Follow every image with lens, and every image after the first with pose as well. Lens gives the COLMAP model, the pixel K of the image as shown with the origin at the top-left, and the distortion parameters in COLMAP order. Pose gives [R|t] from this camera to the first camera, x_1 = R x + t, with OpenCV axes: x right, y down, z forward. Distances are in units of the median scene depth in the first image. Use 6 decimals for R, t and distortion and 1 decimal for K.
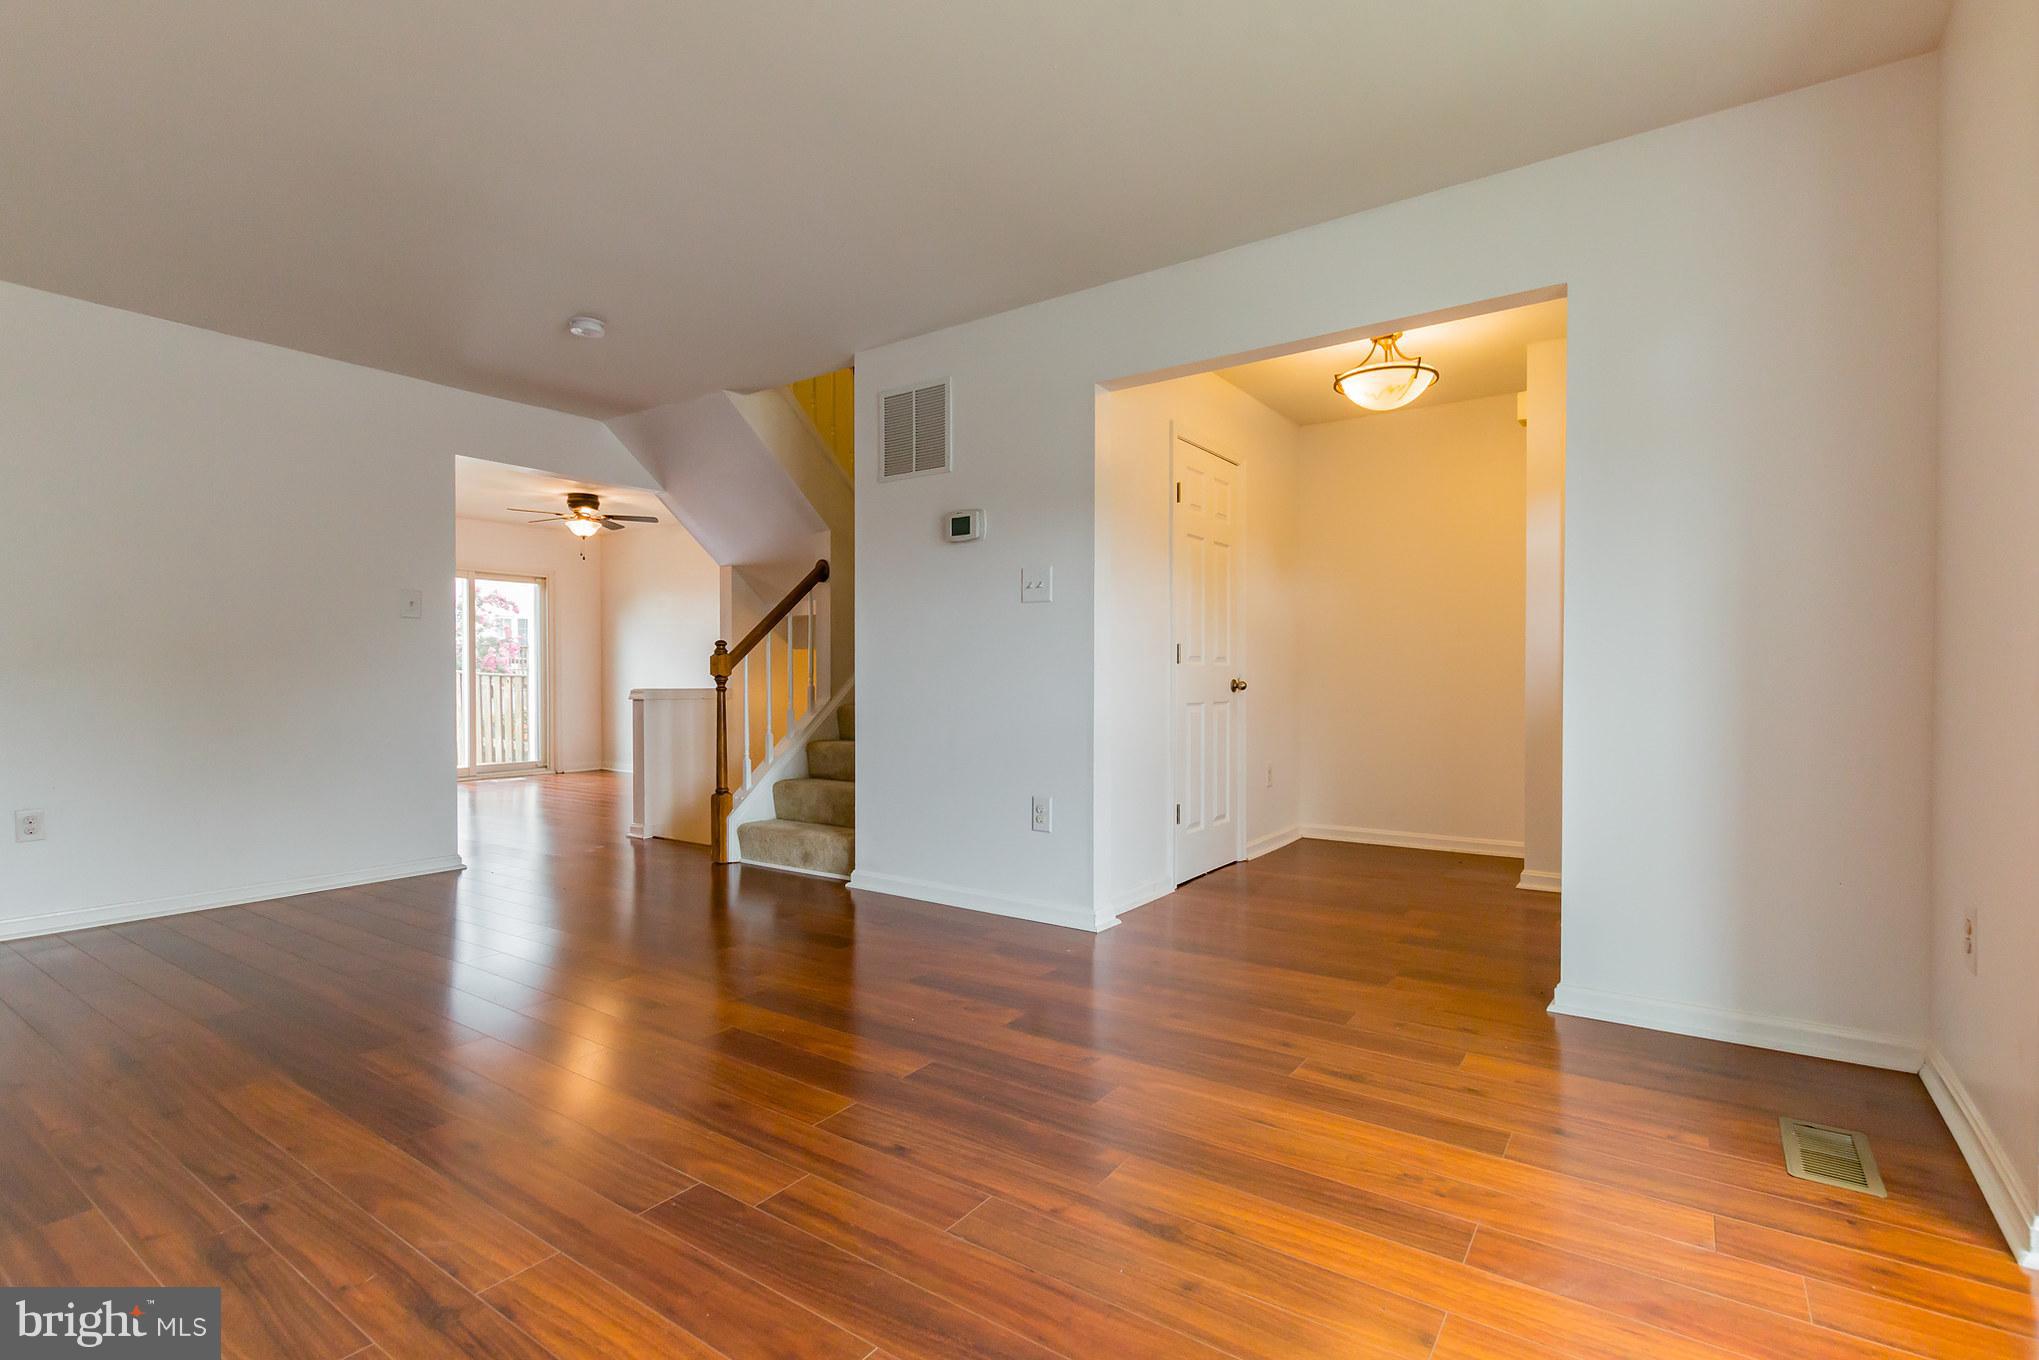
lens RADIAL K [[923.2, 0, 1019.6], [0, 923.2, 683.4], [0, 0, 1]] dist [0.001228, -0.000725]
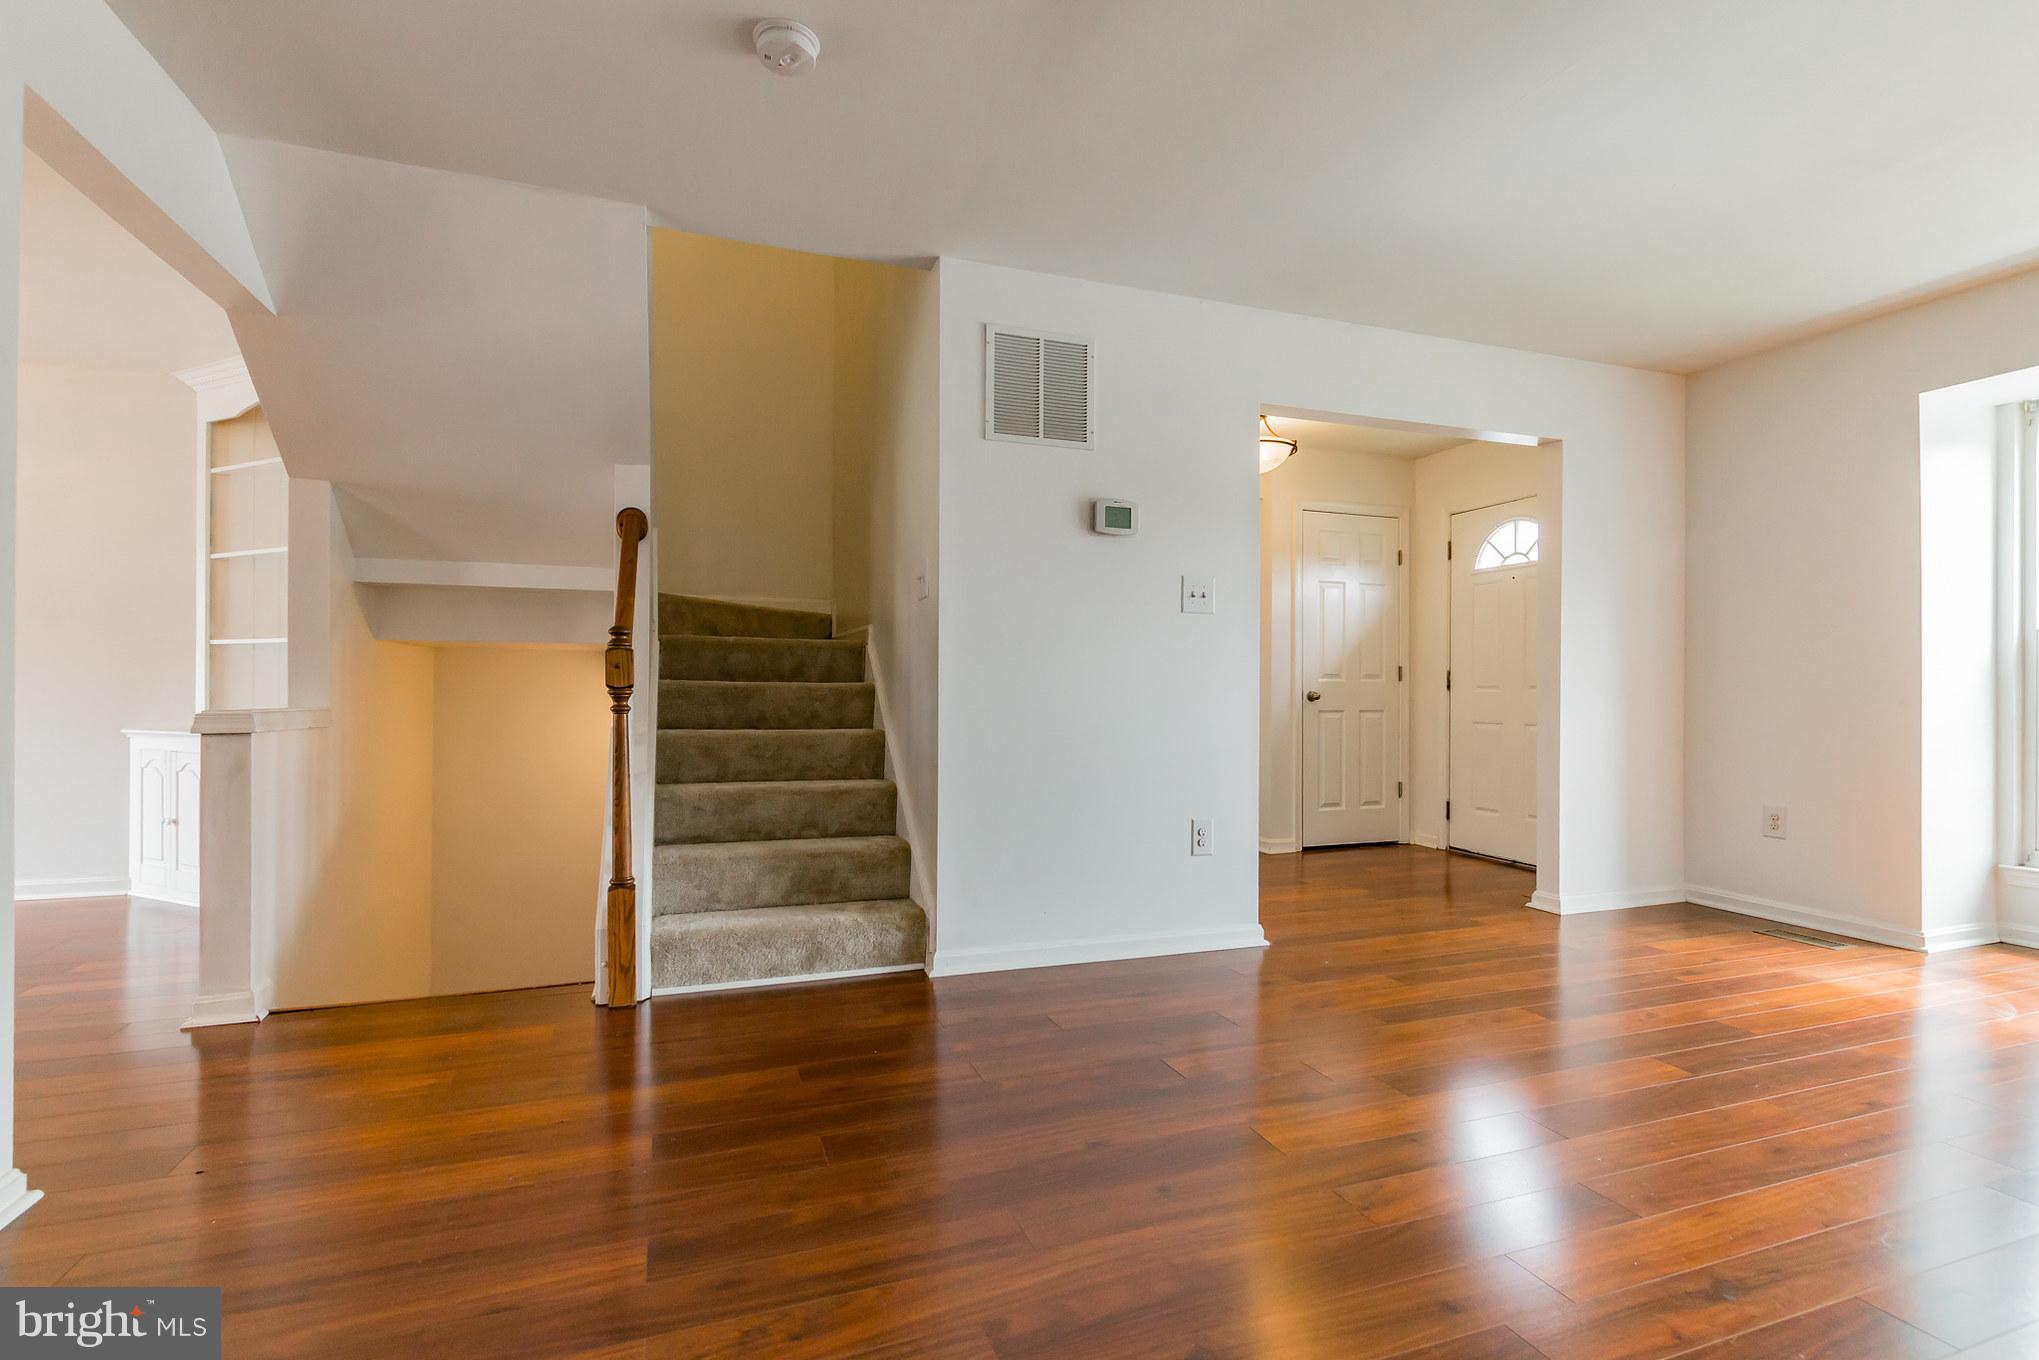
lens RADIAL K [[923.2, 0, 1019.6], [0, 923.2, 683.4], [0, 0, 1]] dist [0.001228, -0.000725]
pose [[0.586808, 0.007740, 0.809689, -0.800825], [-0.002041, 0.999965, -0.008080, -0.007488], [-0.809724, 0.003089, 0.586803, 0.555692]]
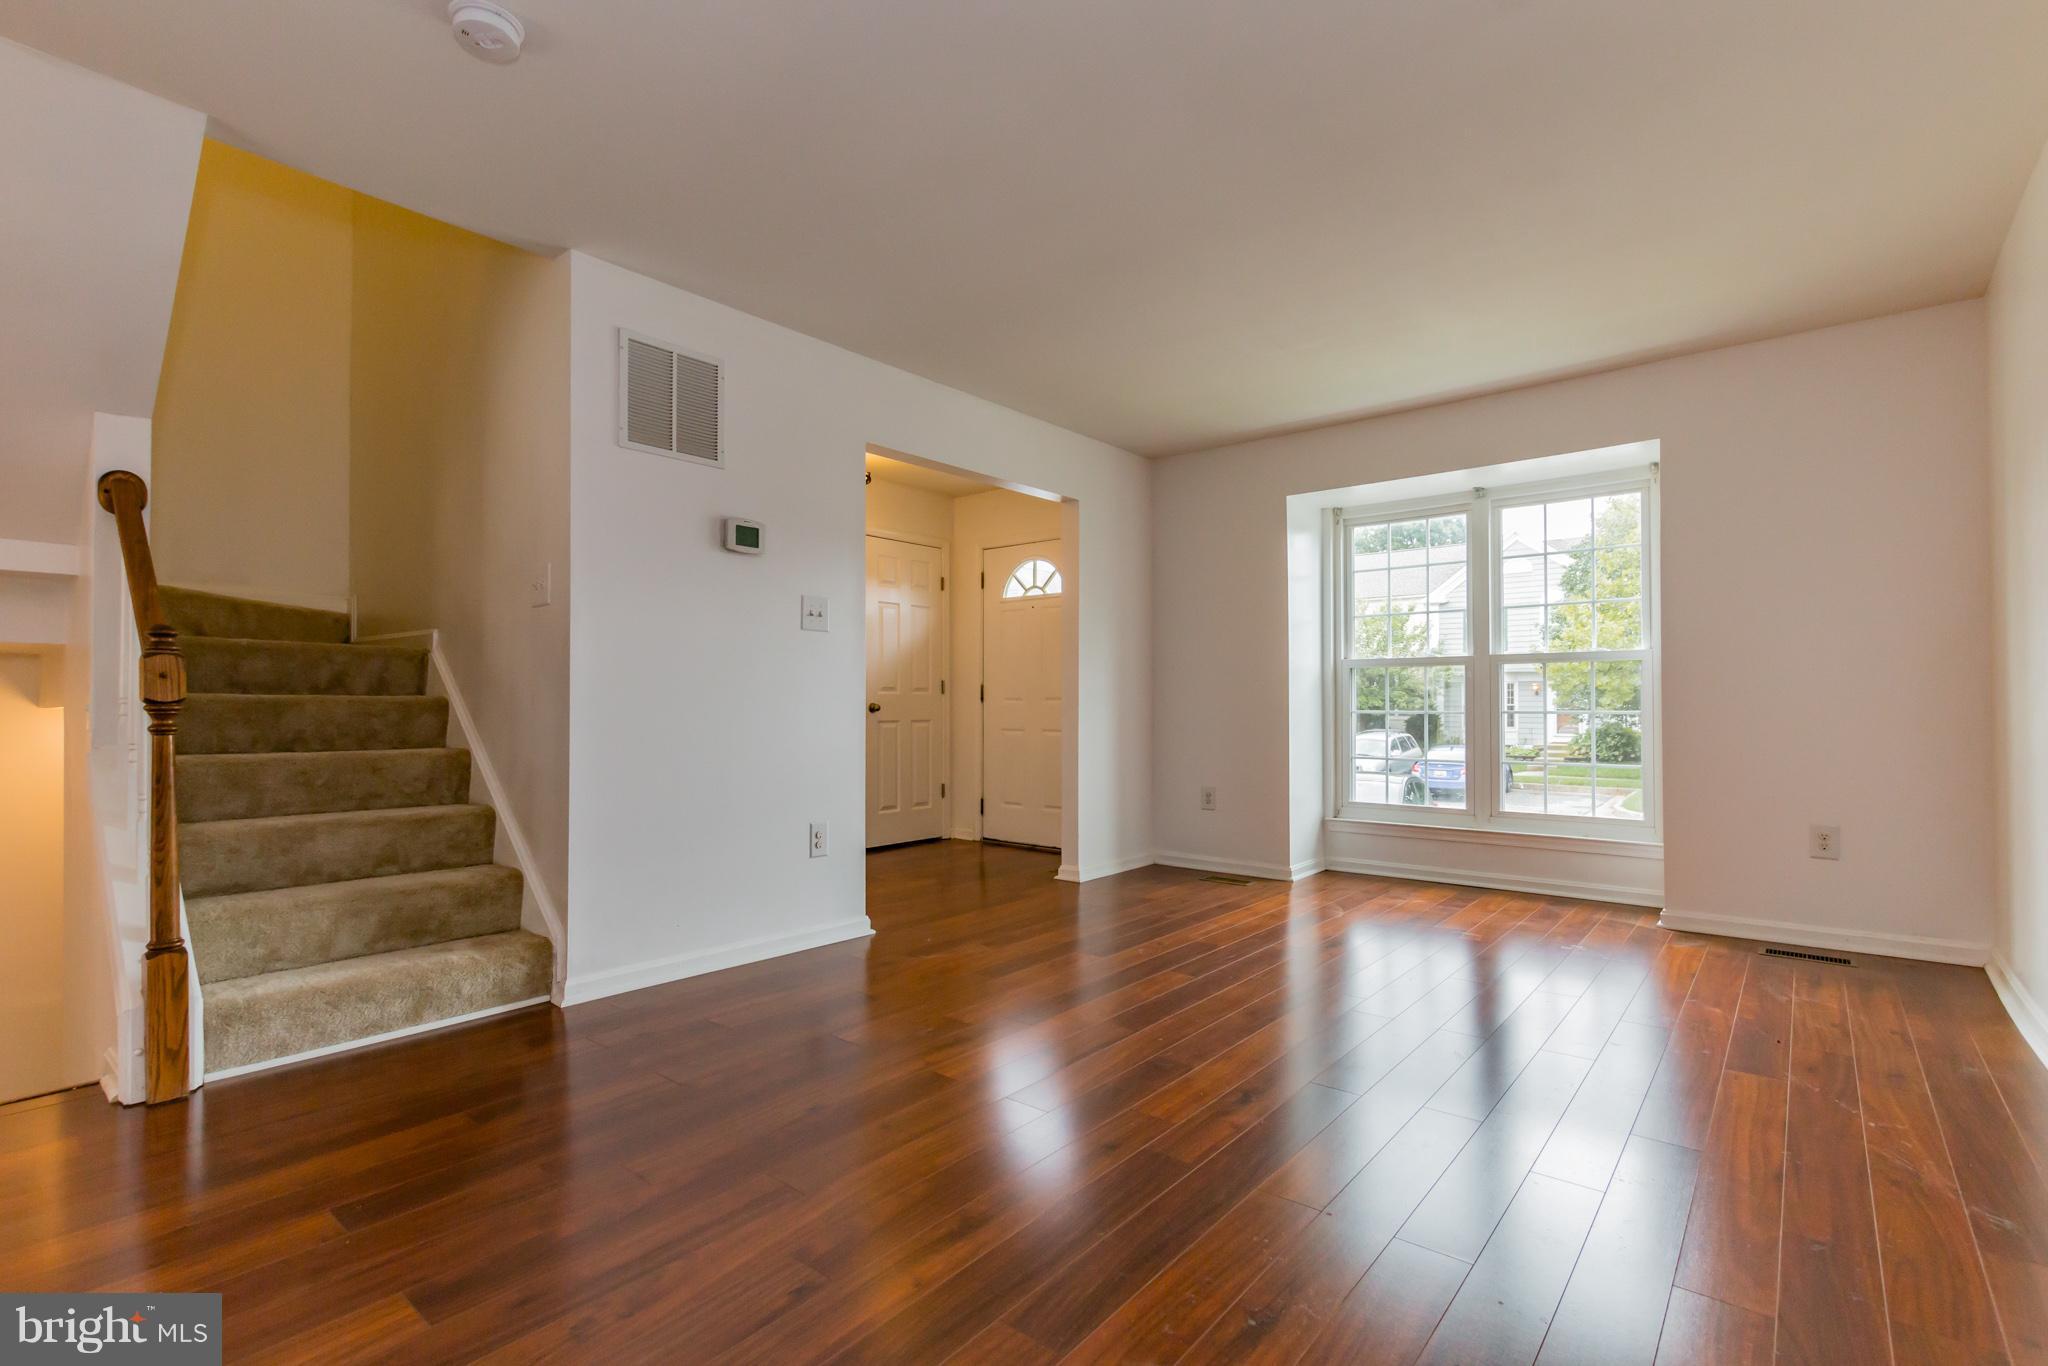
lens RADIAL K [[957.0, 0, 1024.0], [0, 957.0, 683.0], [0, 0, 1]] dist [-0.000805, 0.000013]
pose [[0.081122, 0.020470, 0.996494, -0.947582], [0.002923, 0.999780, -0.020775, -0.007541], [-0.996700, 0.004598, 0.081045, 0.643887]]
